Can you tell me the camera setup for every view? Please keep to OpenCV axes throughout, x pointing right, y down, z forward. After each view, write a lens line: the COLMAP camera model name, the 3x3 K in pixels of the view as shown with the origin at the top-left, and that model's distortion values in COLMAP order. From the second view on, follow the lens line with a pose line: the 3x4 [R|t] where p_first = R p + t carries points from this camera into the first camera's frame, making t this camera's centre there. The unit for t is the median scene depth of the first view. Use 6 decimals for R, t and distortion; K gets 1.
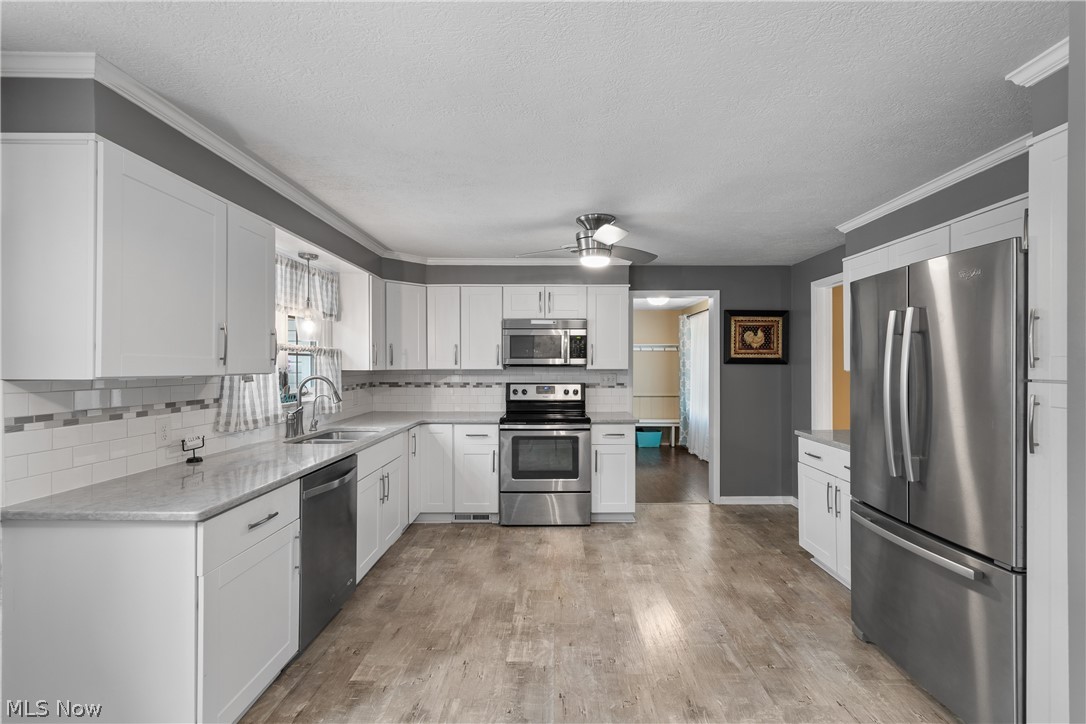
lens RADIAL K [[483.6, 0, 564.4], [0, 483.6, 364.2], [0, 0, 1]] dist [0.000796, -0.000117]
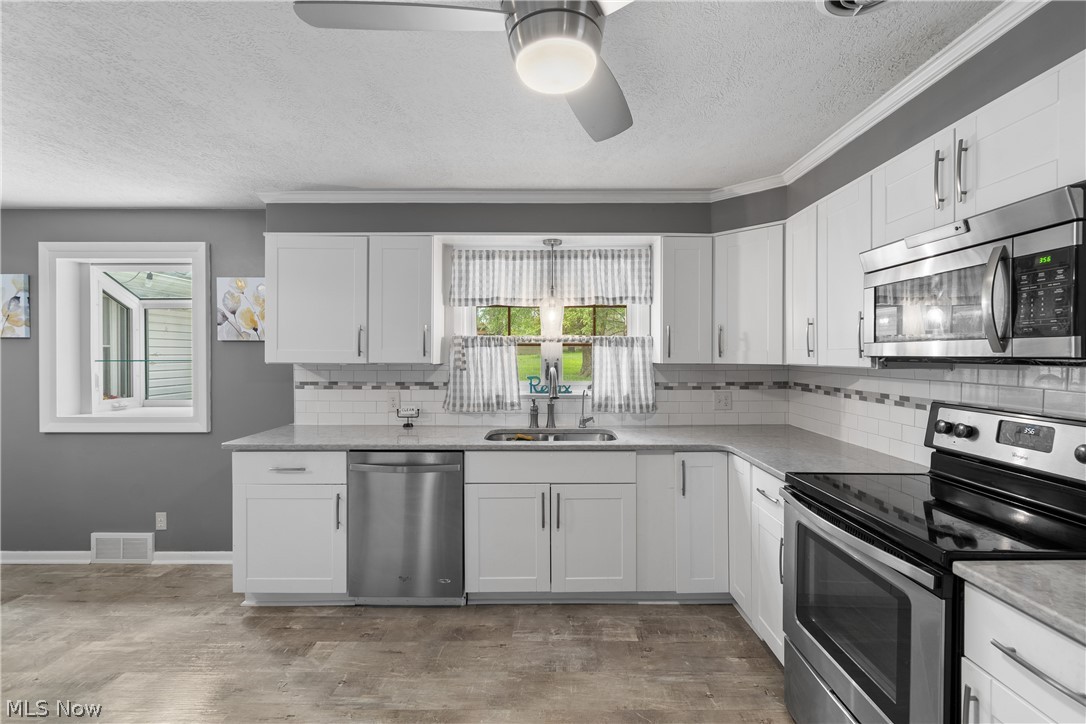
lens RADIAL K [[483.6, 0, 554.0], [0, 483.6, 358.7], [0, 0, 1]] dist [0.000796, -0.000117]
pose [[-0.008597, 0.010917, -0.999903, 0.363667], [0.000628, 0.999940, 0.010912, -0.003292], [0.999963, -0.000534, -0.008603, 0.864956]]
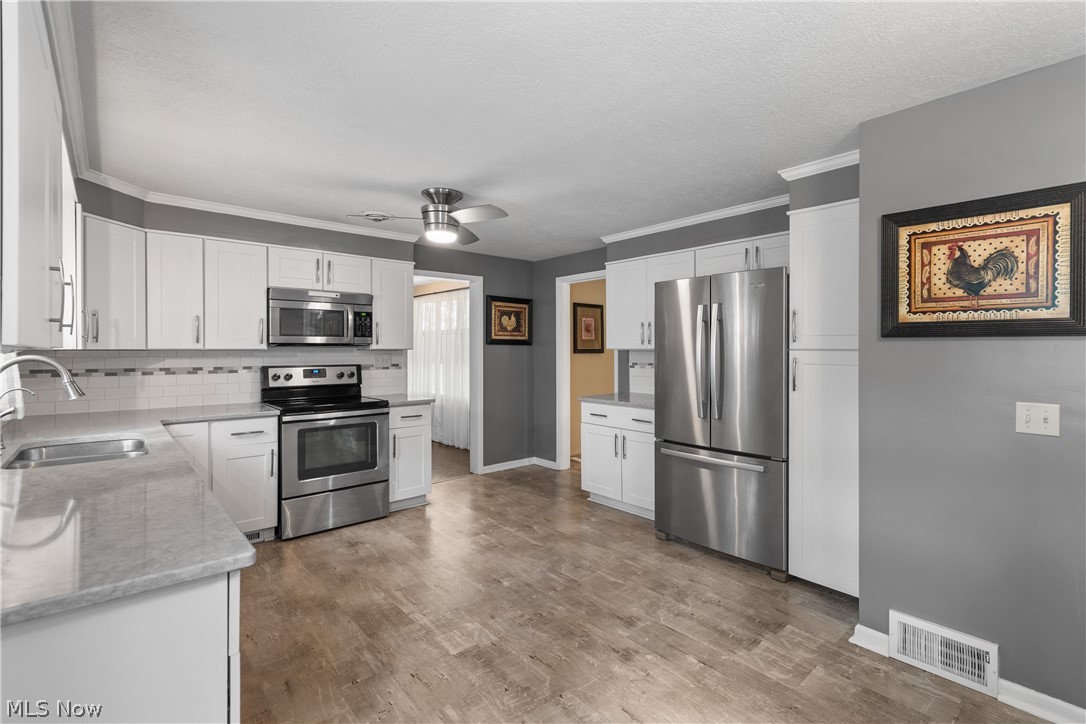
lens RADIAL K [[483.6, 0, 550.1], [0, 483.6, 347.4], [0, 0, 1]] dist [0.000796, -0.000117]
pose [[0.762929, 0.001881, 0.646479, -0.347747], [0.000573, 0.999993, -0.003586, 0.012903], [-0.646482, 0.003107, 0.762923, 0.095972]]
